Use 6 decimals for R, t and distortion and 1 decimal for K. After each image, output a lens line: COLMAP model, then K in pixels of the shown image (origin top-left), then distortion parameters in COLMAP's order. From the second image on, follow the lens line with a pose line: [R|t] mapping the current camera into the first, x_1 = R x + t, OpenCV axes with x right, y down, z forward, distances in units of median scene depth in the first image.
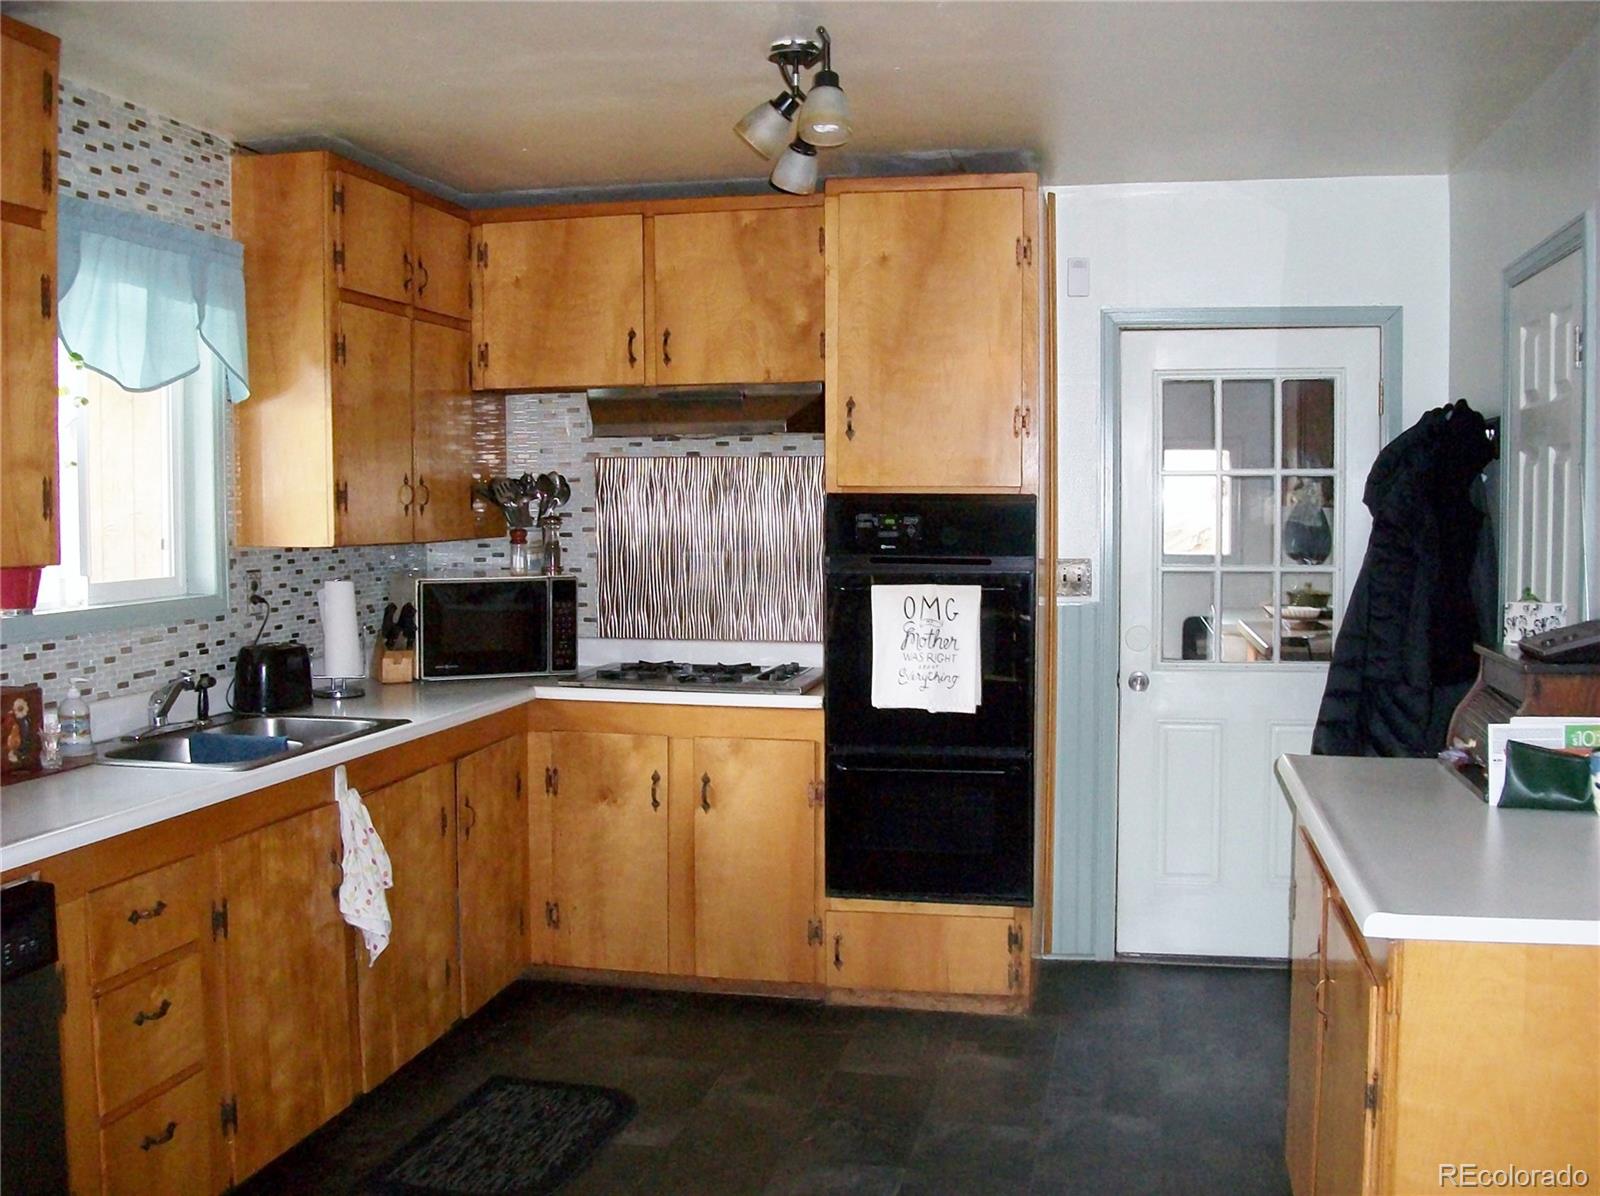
lens RADIAL K [[1626.8, 0, 800.0], [0, 1626.8, 598.0], [0, 0, 1]] dist [-0.153923, 0.096303]
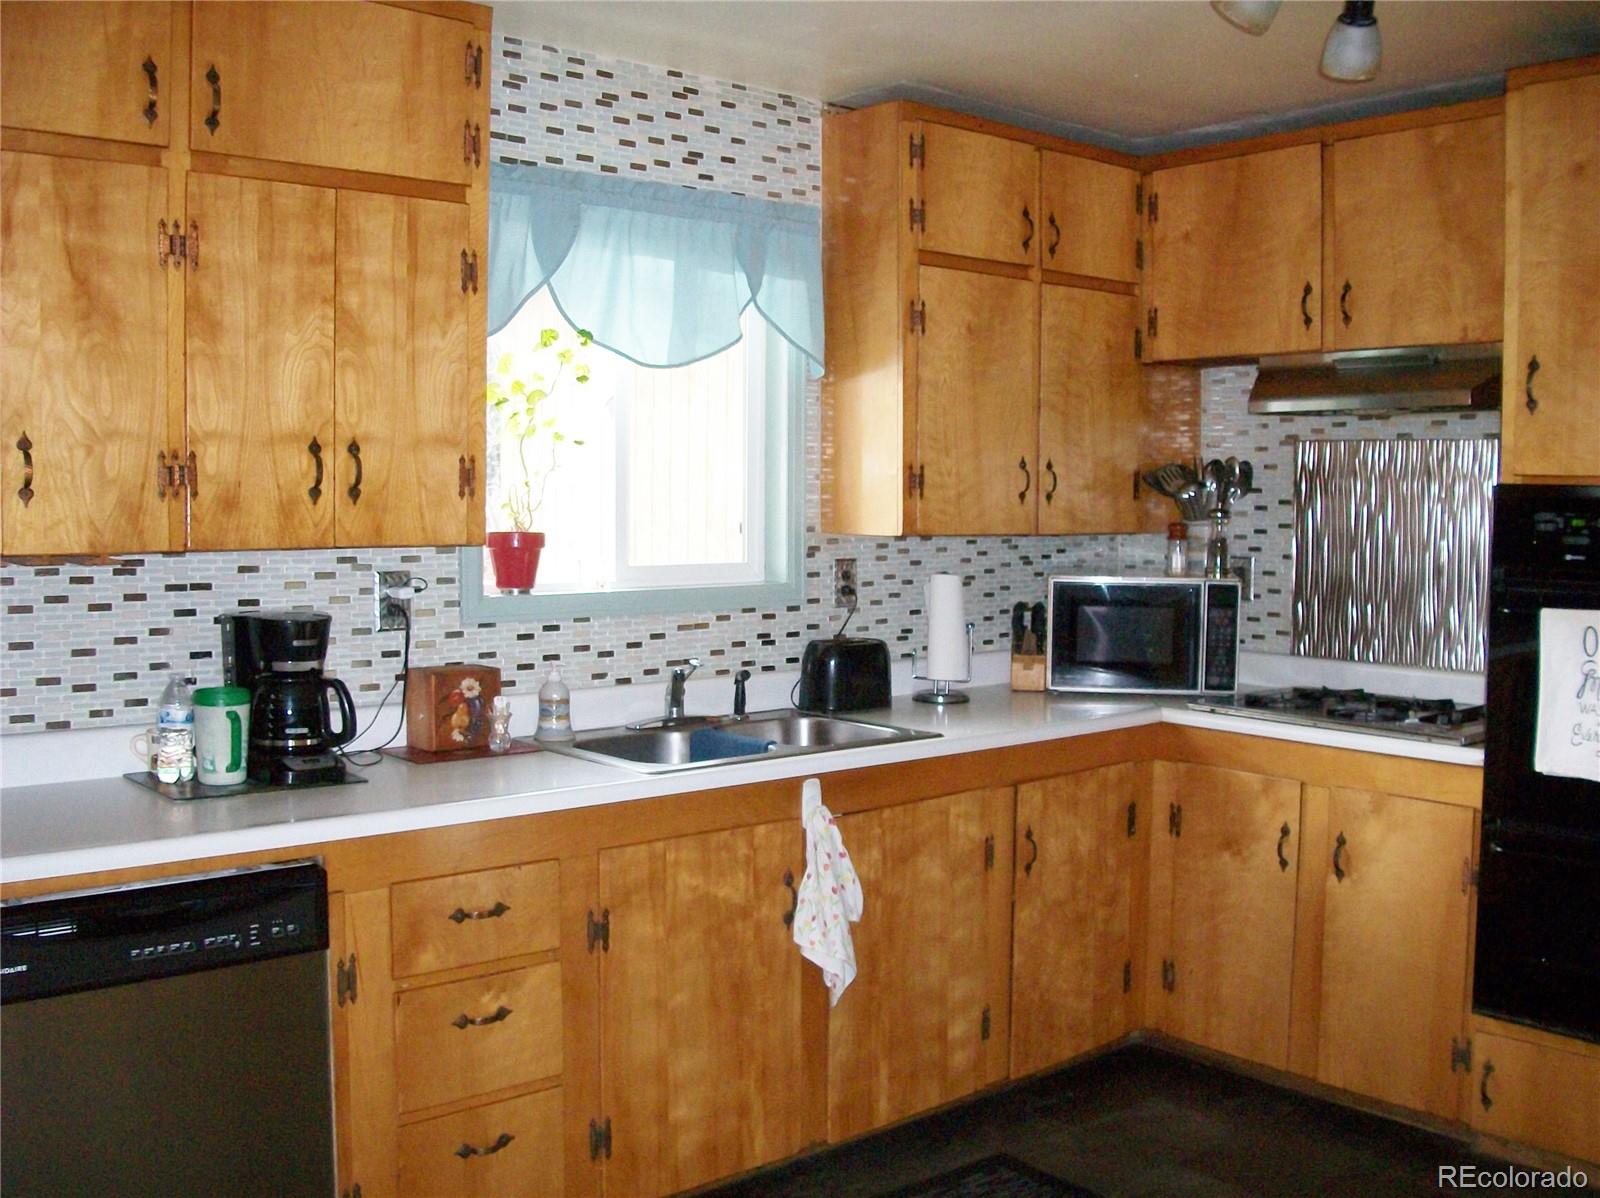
lens RADIAL K [[1626.8, 0, 800.0], [0, 1626.8, 599.0], [0, 0, 1]] dist [-0.153923, 0.096303]
pose [[0.802278, 0.047141, -0.595086, 0.211286], [-0.044603, 0.998824, 0.018990, -0.011245], [0.595281, 0.011307, 0.803438, 0.229908]]
